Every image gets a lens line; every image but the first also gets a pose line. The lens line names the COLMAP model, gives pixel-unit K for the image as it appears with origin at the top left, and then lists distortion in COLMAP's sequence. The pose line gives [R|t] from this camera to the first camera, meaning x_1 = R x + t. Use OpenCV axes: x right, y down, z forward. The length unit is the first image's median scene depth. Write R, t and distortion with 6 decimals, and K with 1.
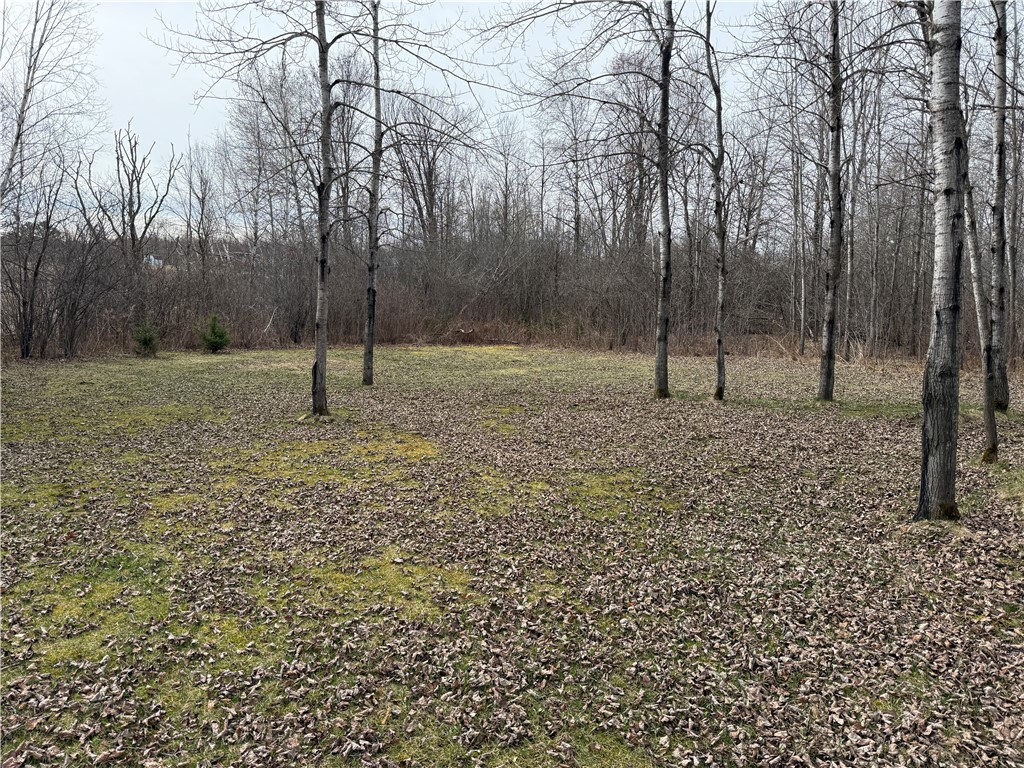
lens RADIAL K [[682.8, 0, 458.6], [0, 682.8, 393.2], [0, 0, 1]] dist [0.059463, -0.072738]
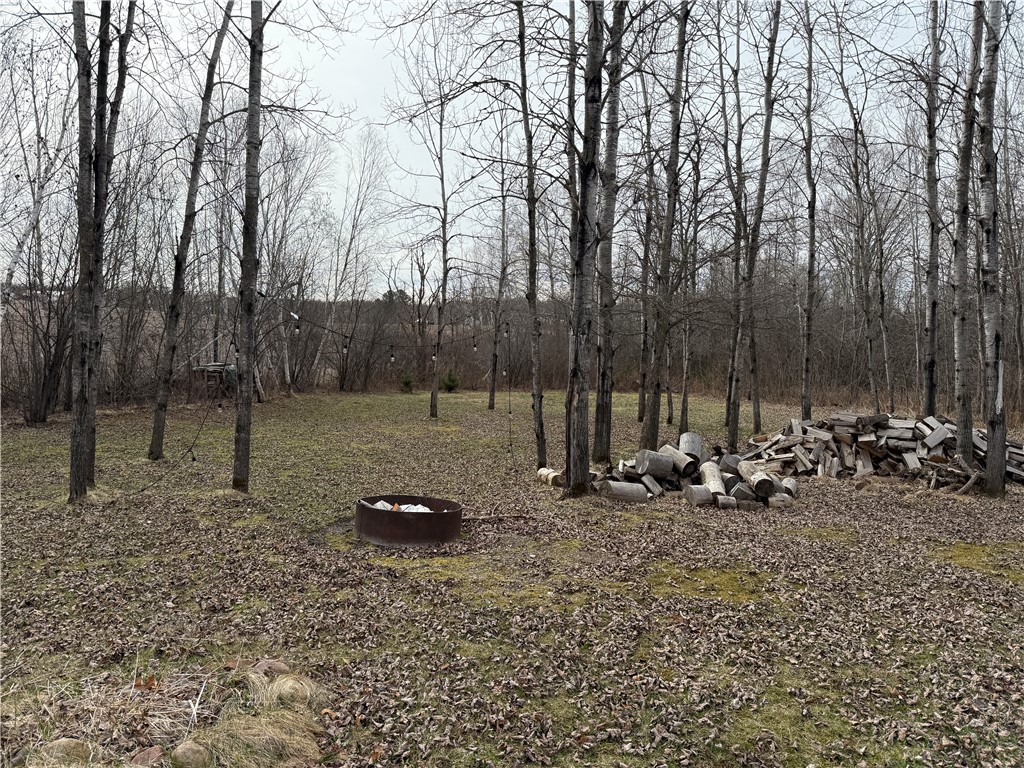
lens RADIAL K [[687.2, 0, 512.0], [0, 687.2, 384.0], [0, 0, 1]] dist [0.125681, -0.162700]
pose [[0.923941, 0.022938, -0.381846, 0.586931], [-0.056367, 0.995468, -0.076588, 0.054827], [0.378359, 0.092286, 0.921047, -0.591324]]
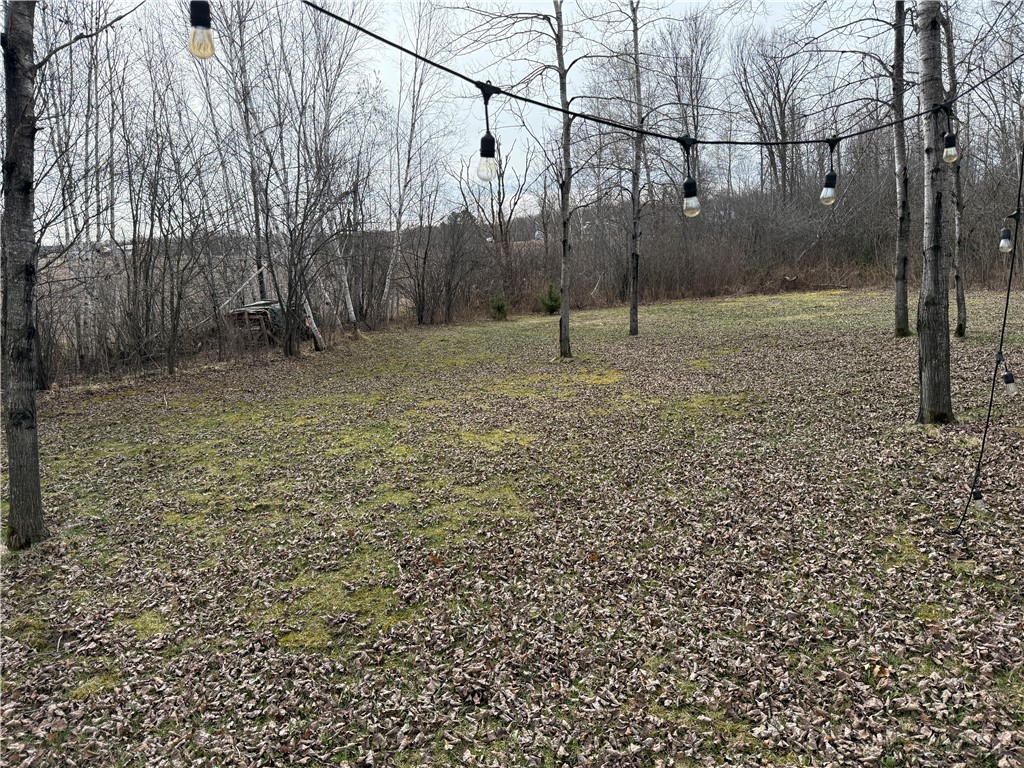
lens RADIAL K [[687.2, 0, 512.0], [0, 687.2, 384.0], [0, 0, 1]] dist [0.125681, -0.162700]
pose [[0.879624, 0.000230, -0.475669, 0.260963], [0.022933, 0.998817, 0.042891, 0.017579], [0.475116, -0.048637, 0.878578, -0.174711]]
